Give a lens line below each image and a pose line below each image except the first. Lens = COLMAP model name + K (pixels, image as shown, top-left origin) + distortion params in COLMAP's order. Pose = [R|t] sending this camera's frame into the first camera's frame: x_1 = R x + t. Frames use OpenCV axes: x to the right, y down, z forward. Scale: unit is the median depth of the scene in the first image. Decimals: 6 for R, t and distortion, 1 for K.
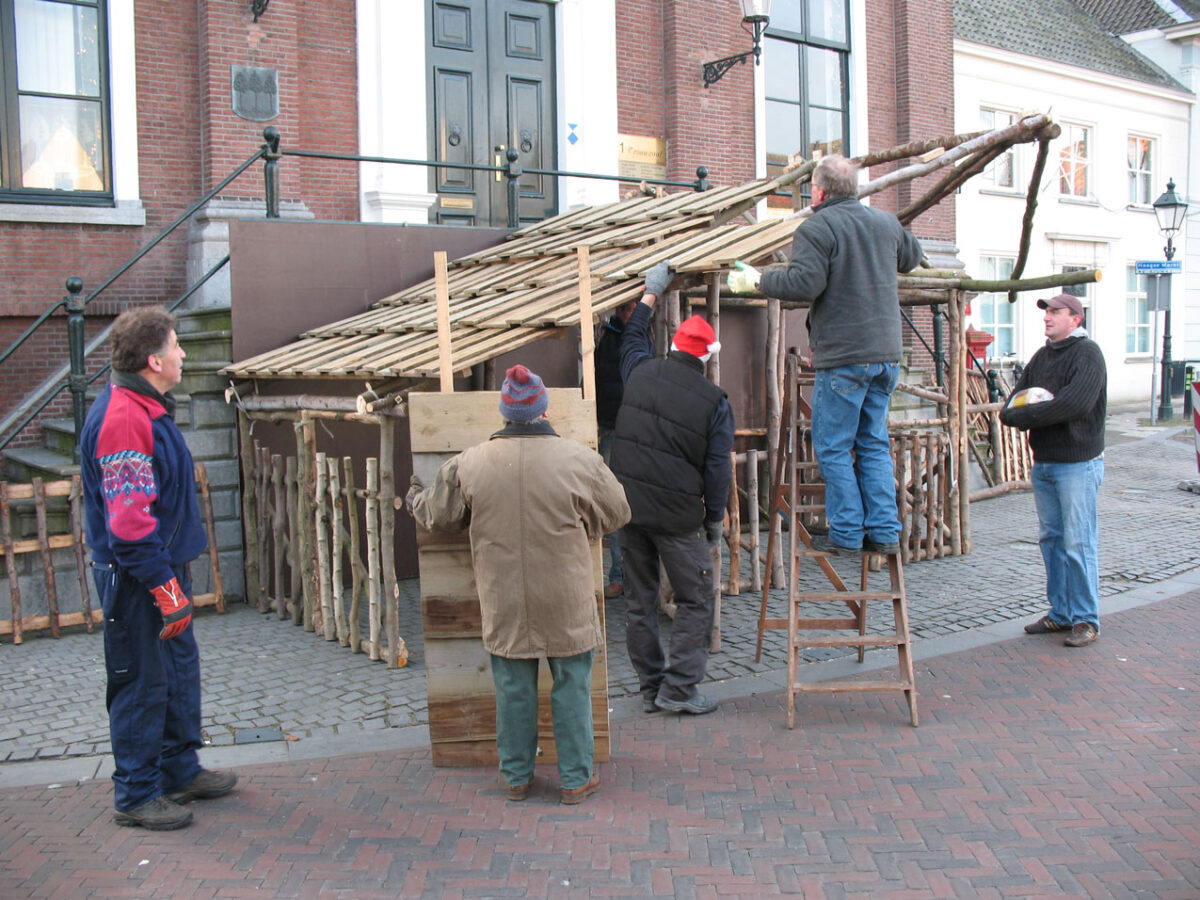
lens RADIAL K [[1234.4, 0, 609.9], [0, 1234.4, 449.9], [0, 0, 1]] dist [-0.194110, 0.227609]
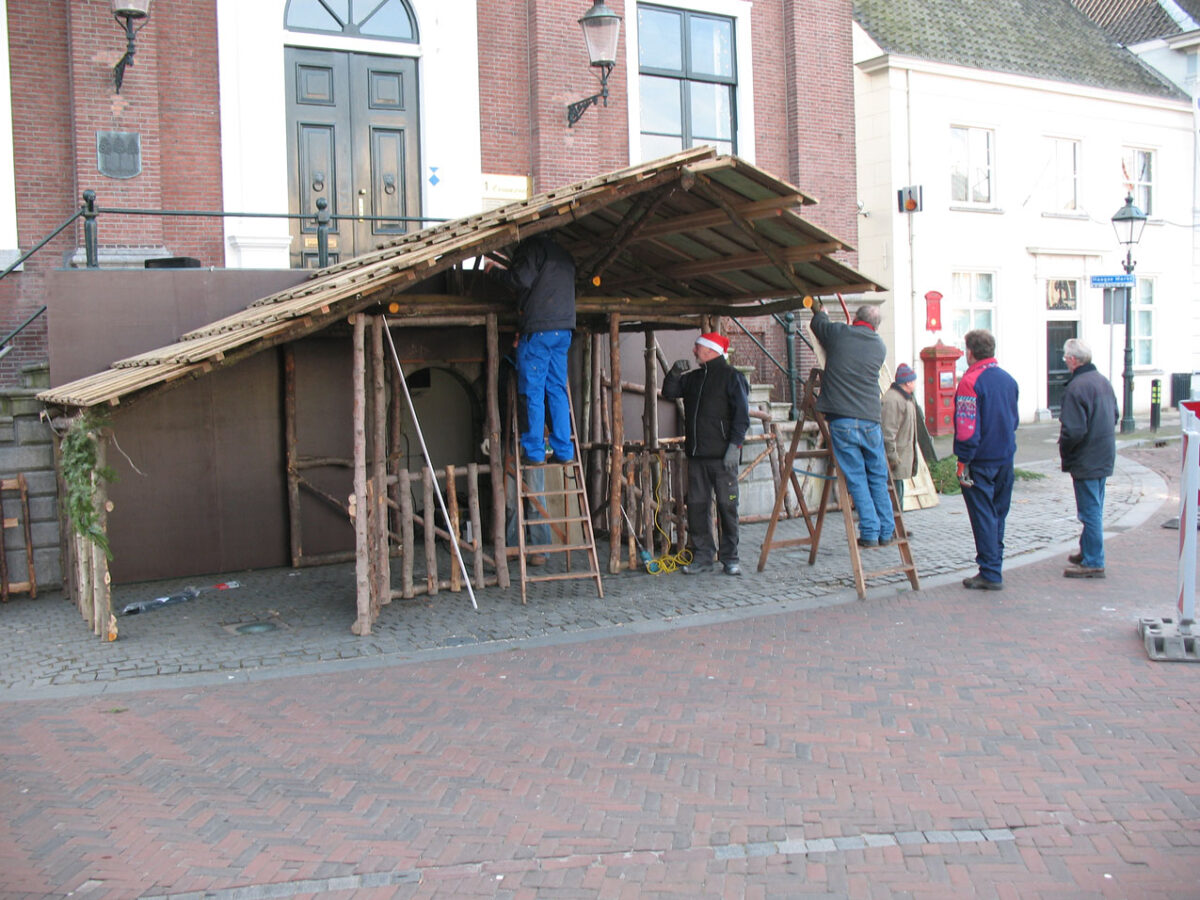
lens RADIAL K [[1234.4, 0, 609.9], [0, 1234.4, 449.9], [0, 0, 1]] dist [-0.194110, 0.227609]
pose [[0.994084, 0.000016, -0.108614, 0.251241], [-0.001142, 0.999946, -0.010303, -0.000585], [0.108608, 0.010366, 0.994031, -0.076007]]
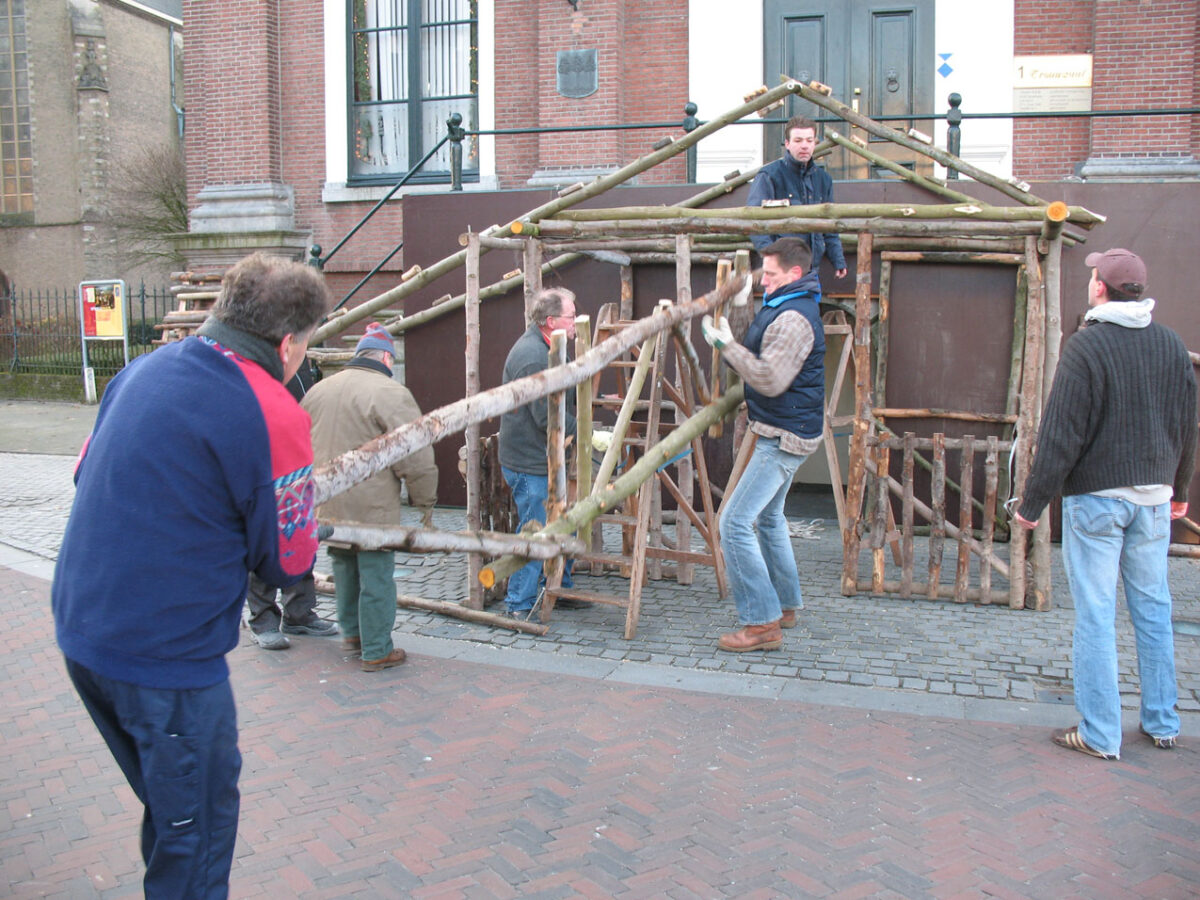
lens RADIAL K [[1234.4, 0, 609.9], [0, 1234.4, 449.9], [0, 0, 1]] dist [-0.194110, 0.227609]
pose [[0.572134, 0.117470, -0.811704, 0.576656], [-0.081182, 0.992941, 0.086477, -0.039000], [0.816133, 0.016419, 0.577631, 0.311095]]
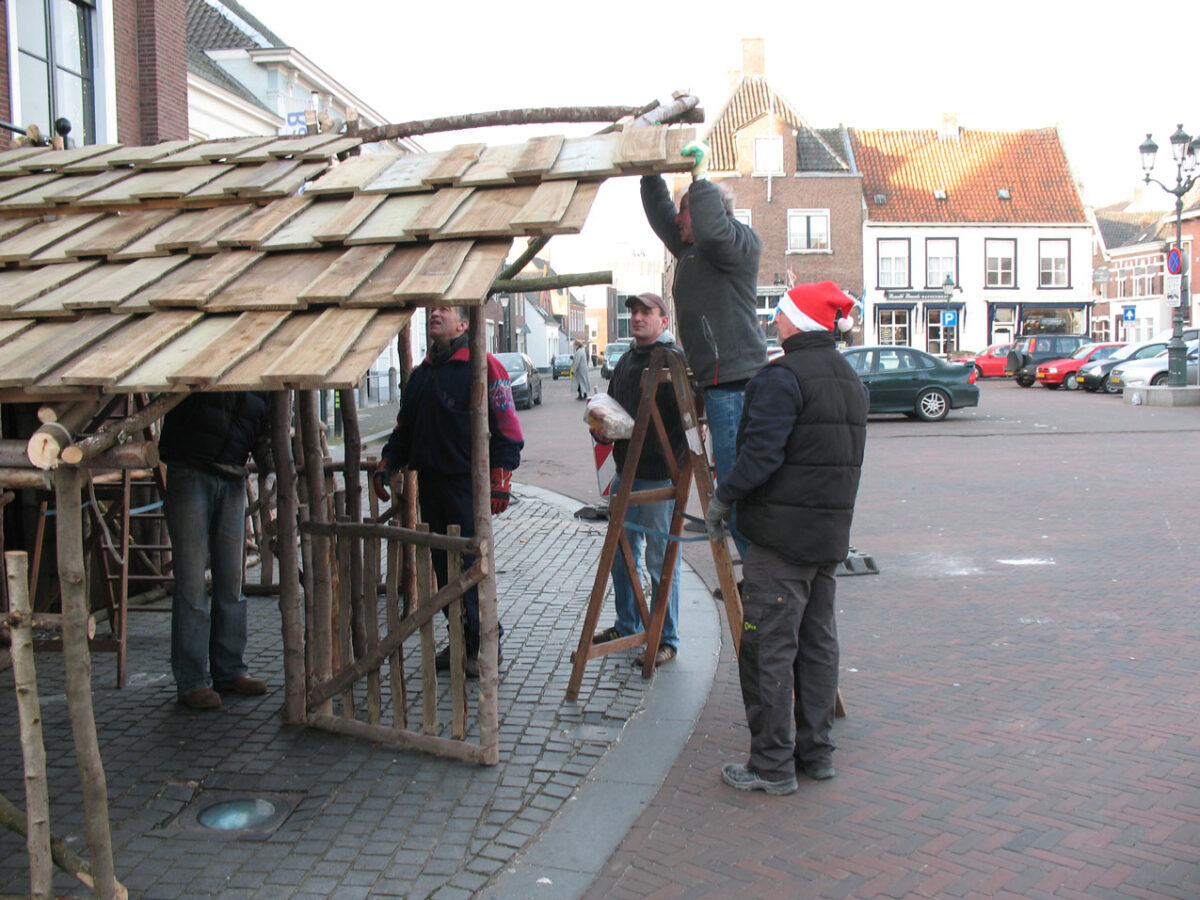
lens RADIAL K [[1234.4, 0, 609.9], [0, 1234.4, 449.9], [0, 0, 1]] dist [-0.194110, 0.227609]
pose [[0.667281, -0.054046, 0.742843, -0.226545], [0.071507, 0.997405, 0.008335, -0.013027], [-0.741366, 0.047557, 0.669414, 0.258022]]
